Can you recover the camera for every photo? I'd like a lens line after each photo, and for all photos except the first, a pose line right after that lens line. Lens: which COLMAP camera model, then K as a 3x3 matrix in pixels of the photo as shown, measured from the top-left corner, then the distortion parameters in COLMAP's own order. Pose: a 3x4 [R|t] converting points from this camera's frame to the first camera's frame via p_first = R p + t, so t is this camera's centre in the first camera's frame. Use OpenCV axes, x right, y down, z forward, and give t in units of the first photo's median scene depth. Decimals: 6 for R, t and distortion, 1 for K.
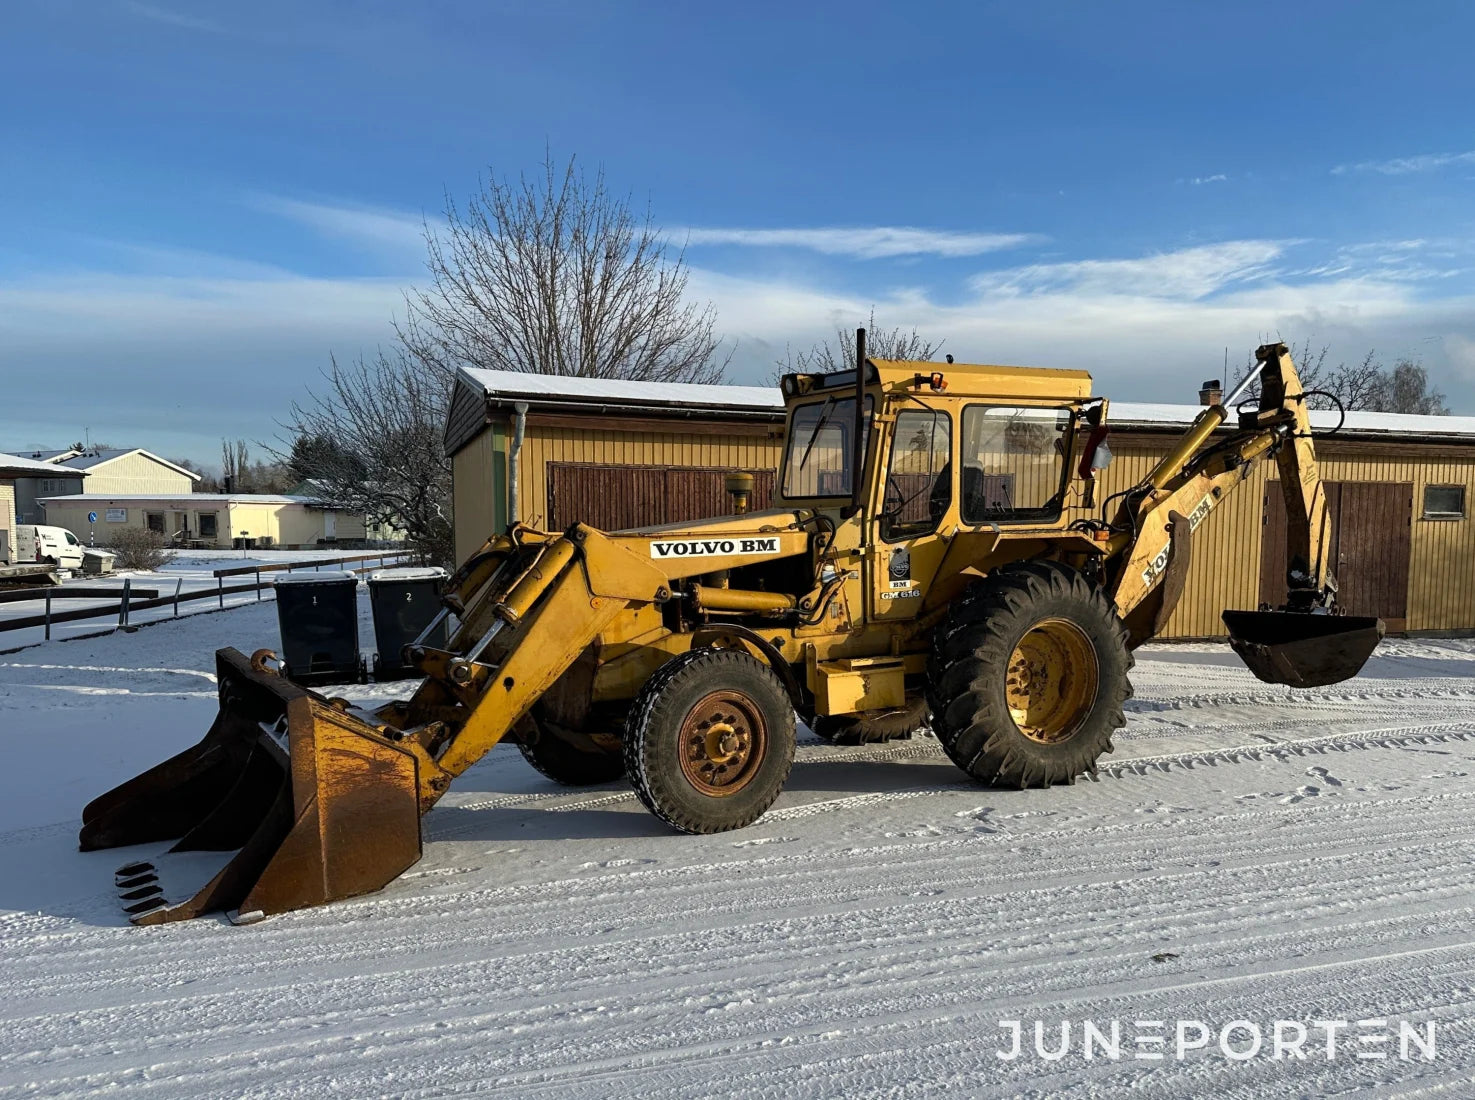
lens RADIAL K [[1157.8, 0, 802.3], [0, 1157.8, 628.8], [0, 0, 1]] dist [0.141855, -0.234041]
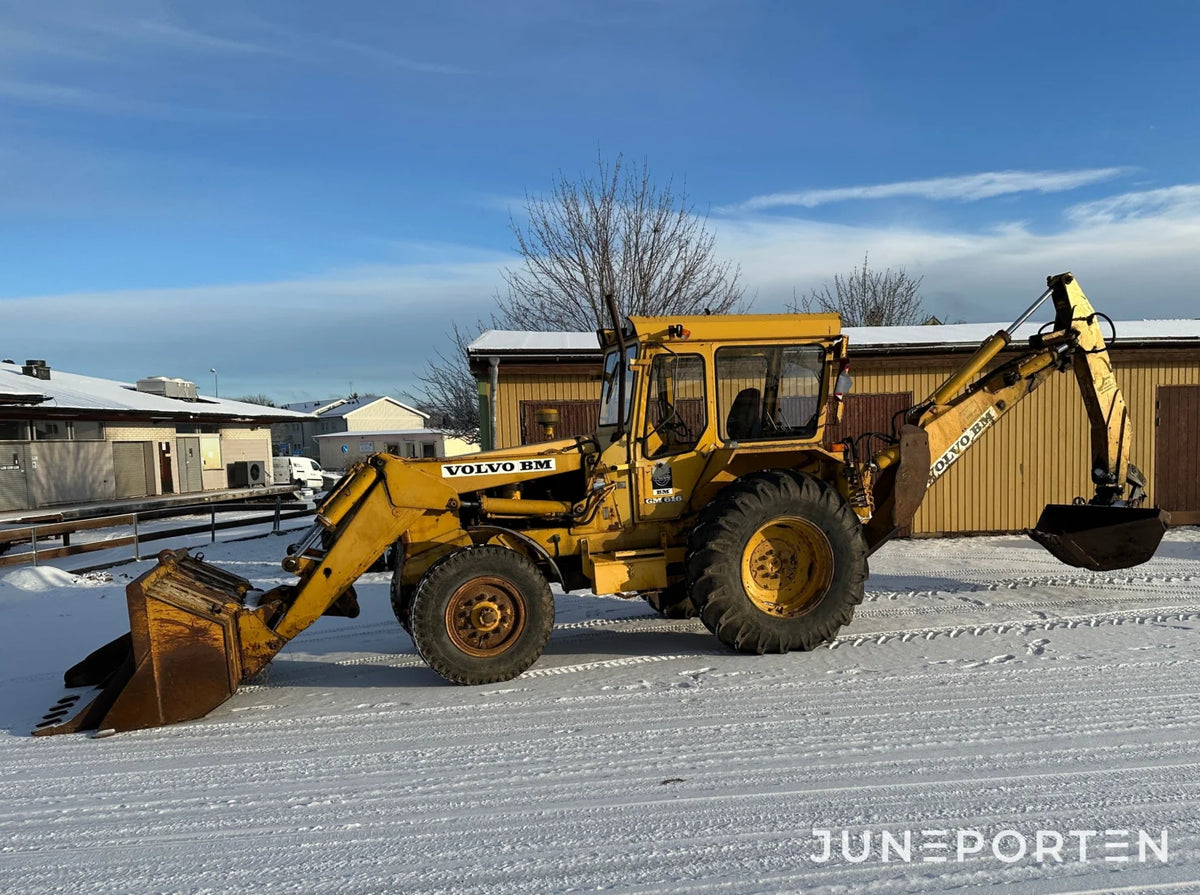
lens RADIAL K [[964.0, 0, 694.6], [0, 964.0, 518.0], [0, 0, 1]] dist [0.118448, -0.166877]
pose [[0.975689, -0.017692, -0.218447, 0.353163], [0.016353, 0.999835, -0.007933, -0.000652], [0.218551, 0.004167, 0.975817, -0.021266]]
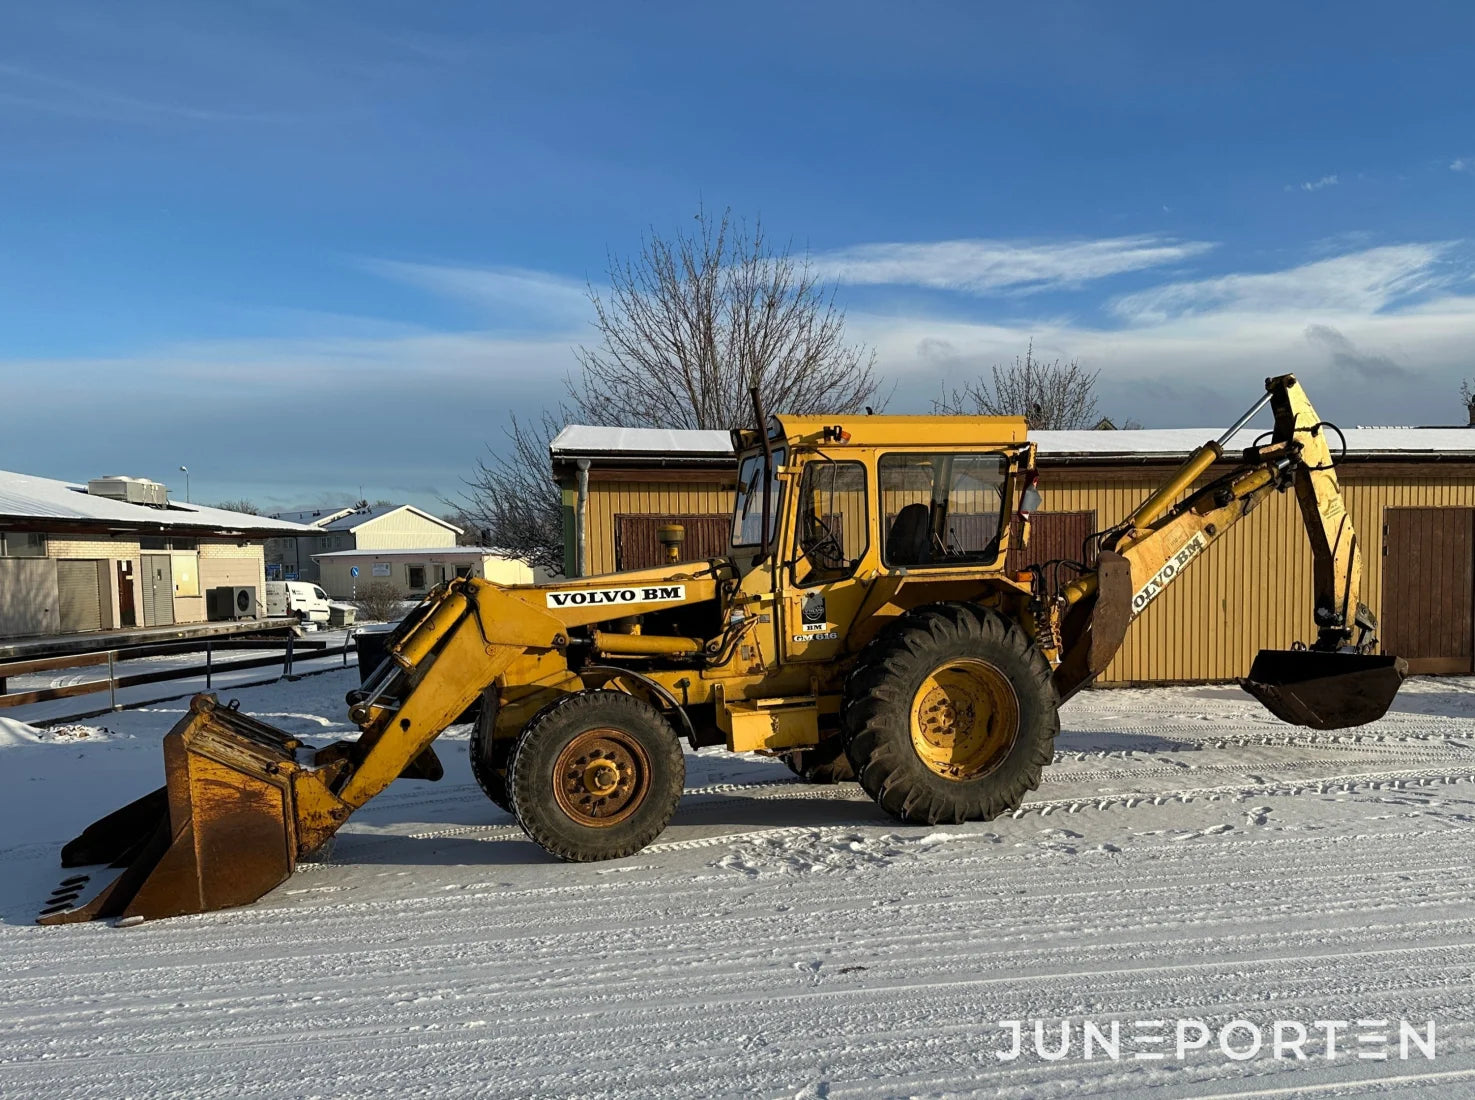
lens RADIAL K [[1213.1, 0, 876.2], [0, 1213.1, 645.0], [0, 0, 1]] dist [0.132021, -0.185957]
pose [[0.987189, -0.013009, -0.159026, 0.317782], [0.009415, 0.999683, -0.023334, 0.003674], [0.159279, 0.021538, 0.986999, -0.071961]]
